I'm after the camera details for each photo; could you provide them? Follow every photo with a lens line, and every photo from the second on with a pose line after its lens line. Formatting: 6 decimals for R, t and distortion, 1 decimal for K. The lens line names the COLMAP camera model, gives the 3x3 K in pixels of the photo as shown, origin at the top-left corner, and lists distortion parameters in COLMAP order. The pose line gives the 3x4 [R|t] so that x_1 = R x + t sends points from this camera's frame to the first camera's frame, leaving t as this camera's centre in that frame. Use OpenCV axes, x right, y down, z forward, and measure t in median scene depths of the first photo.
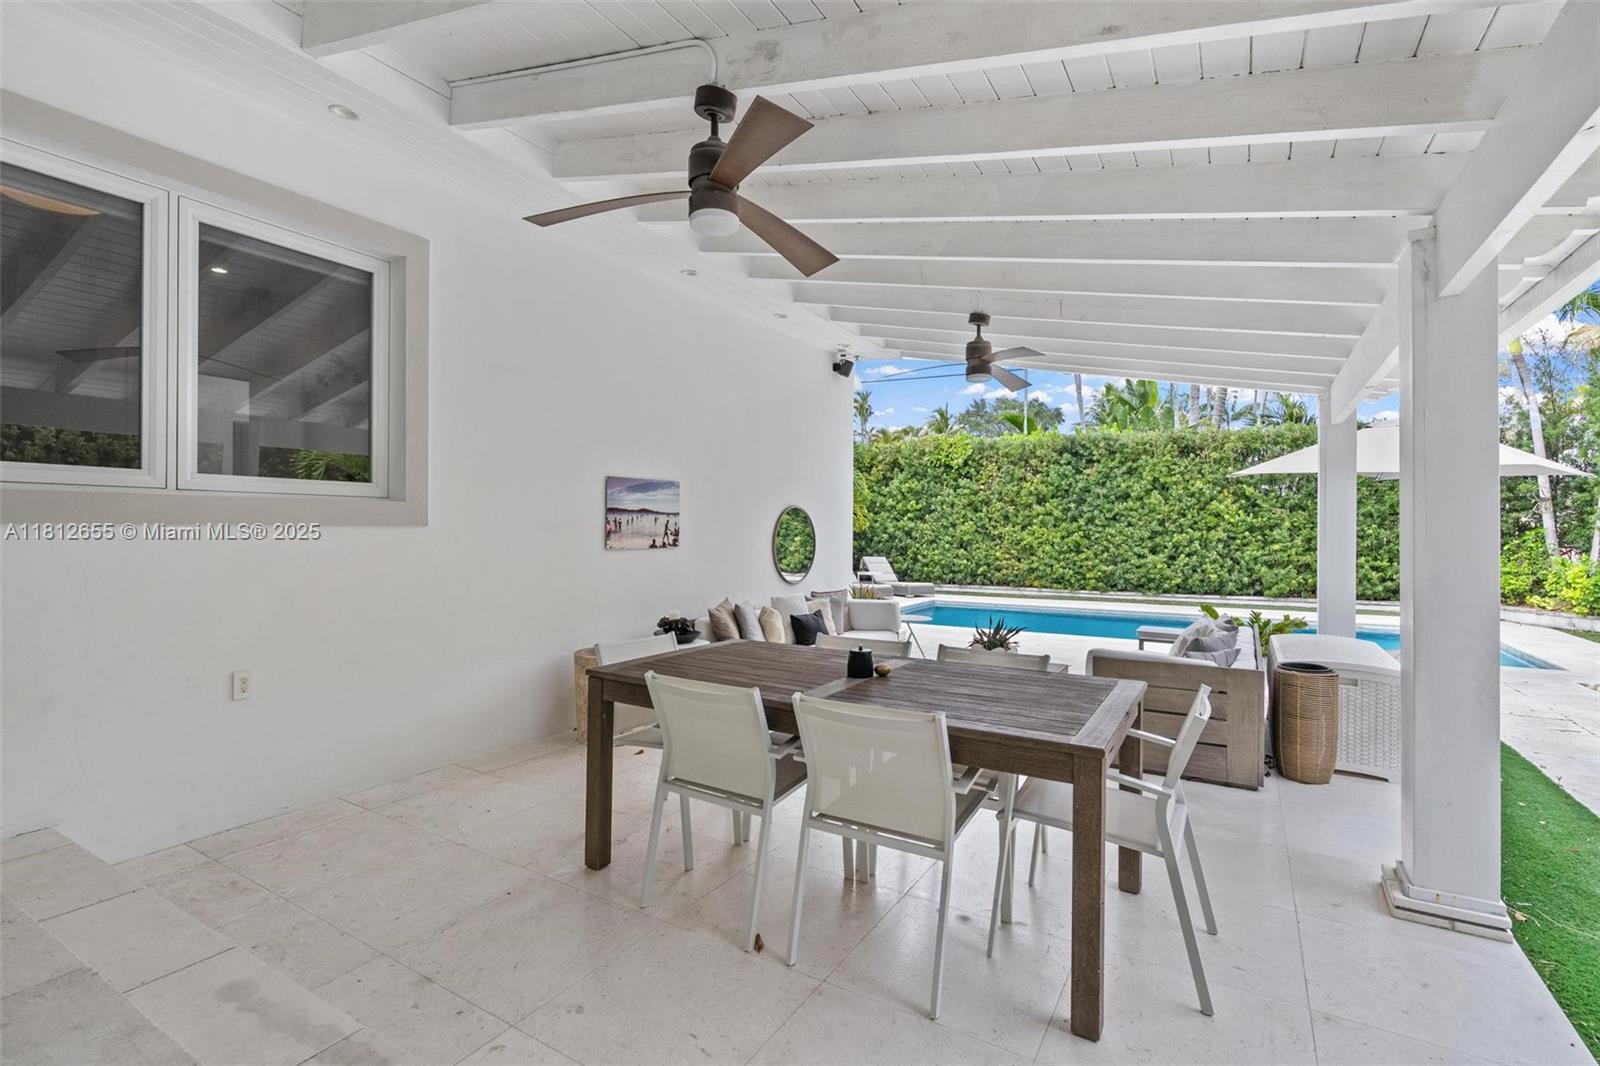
lens RADIAL K [[729.0, 0, 803.9], [0, 729.0, 530.0], [0, 0, 1]] dist [-0.005206, -0.000093]
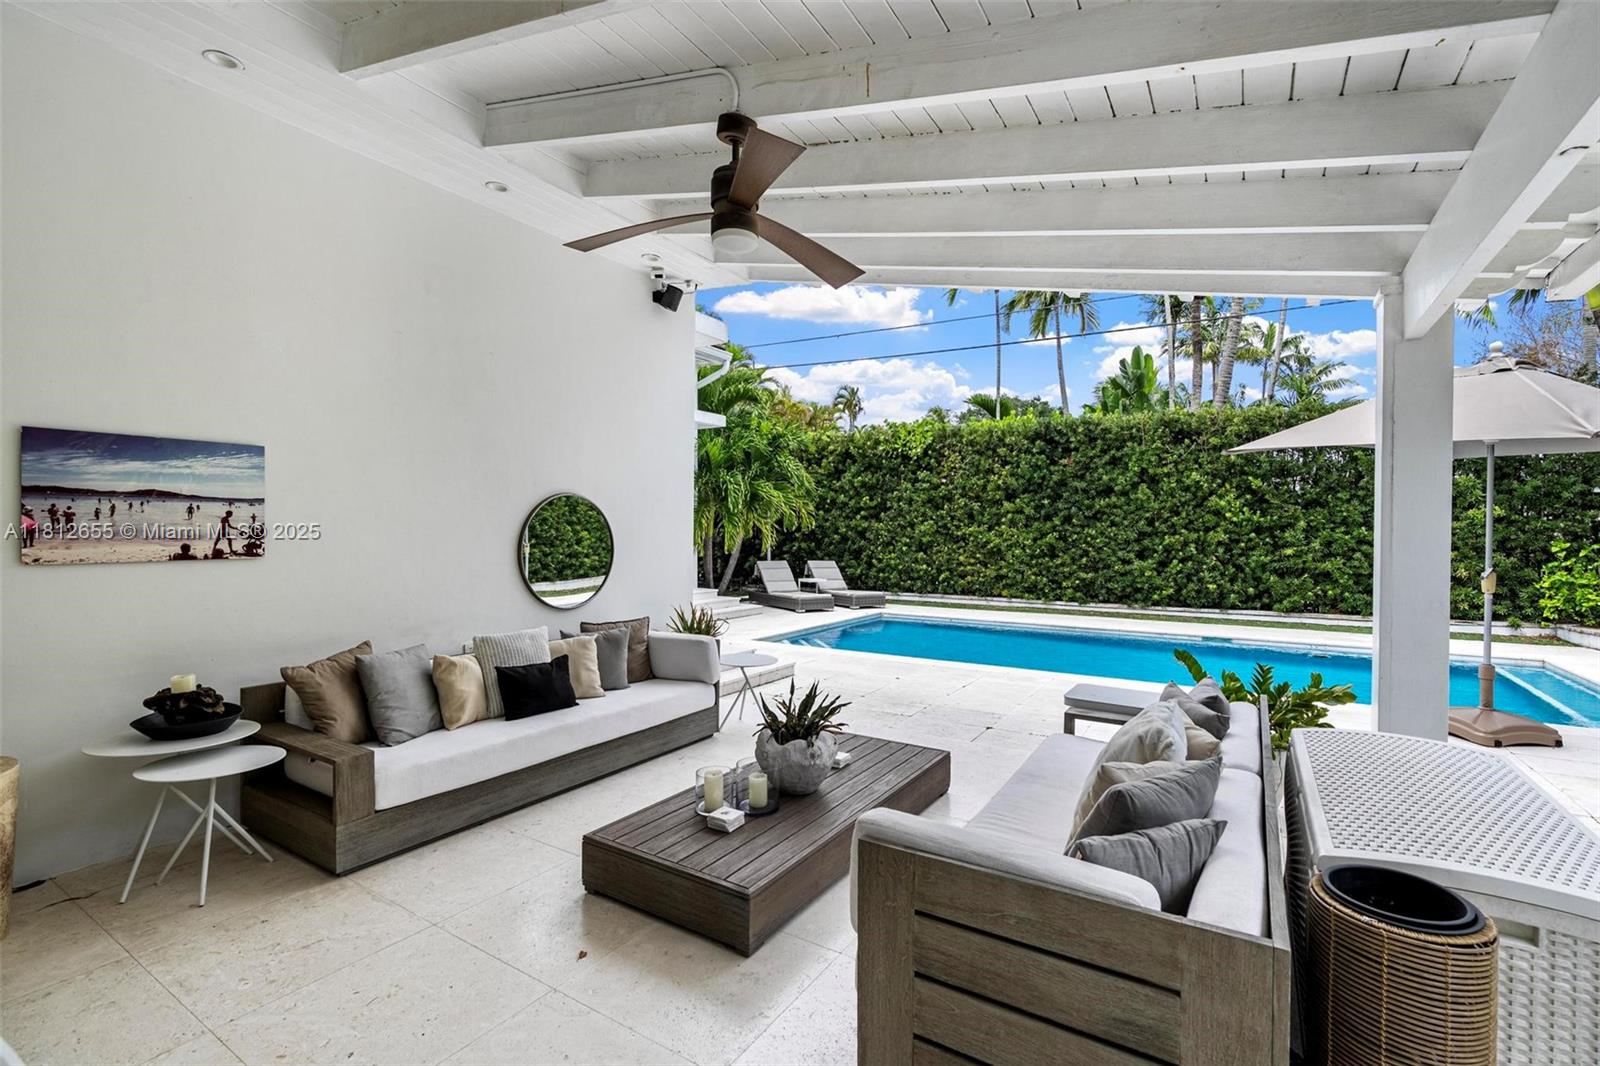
lens RADIAL K [[729.0, 0, 794.7], [0, 729.0, 534.0], [0, 0, 1]] dist [-0.005206, -0.000093]
pose [[0.999861, 0.001701, -0.016569, 0.091867], [-0.001617, 0.999986, 0.005063, 0.000280], [0.016578, -0.005036, 0.999850, 0.148312]]
